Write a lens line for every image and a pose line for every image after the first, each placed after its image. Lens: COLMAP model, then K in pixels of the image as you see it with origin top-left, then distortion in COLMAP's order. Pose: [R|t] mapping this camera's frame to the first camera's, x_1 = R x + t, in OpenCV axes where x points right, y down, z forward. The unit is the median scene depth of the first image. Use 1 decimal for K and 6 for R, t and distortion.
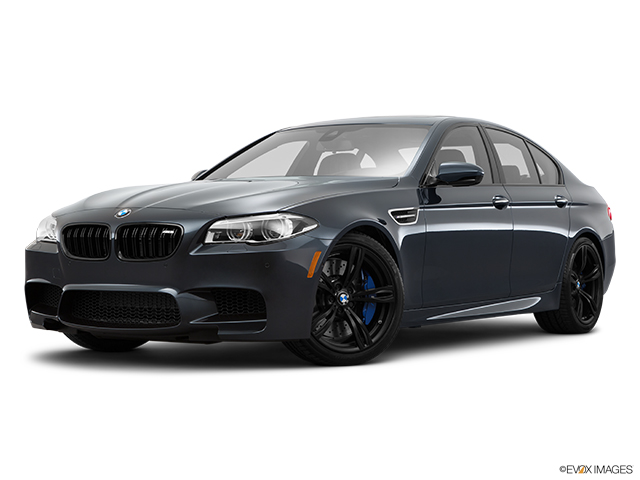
lens RADIAL K [[1172.9, 0, 320.3], [0, 1172.9, 239.1], [0, 0, 1]] dist [-0.064066, 0.000000]
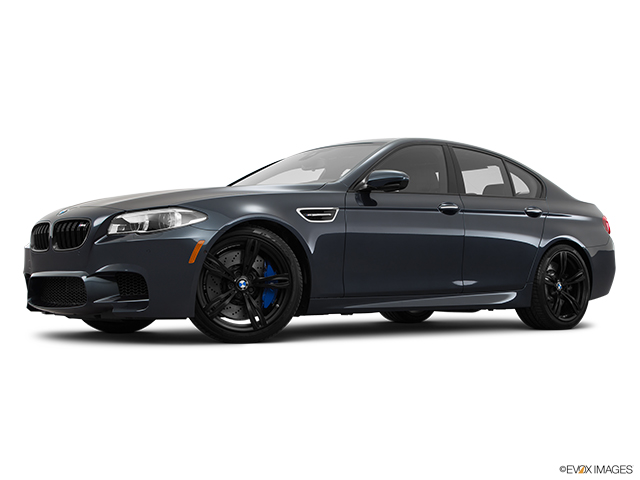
lens RADIAL K [[829.1, 0, 319.7], [0, 829.1, 242.1], [0, 0, 1]] dist [0.035663, 0.000000]
pose [[0.965862, -0.011670, -0.258794, 0.296531], [0.000739, 0.999105, -0.042294, 0.043309], [0.259056, 0.040659, 0.965006, 0.237922]]
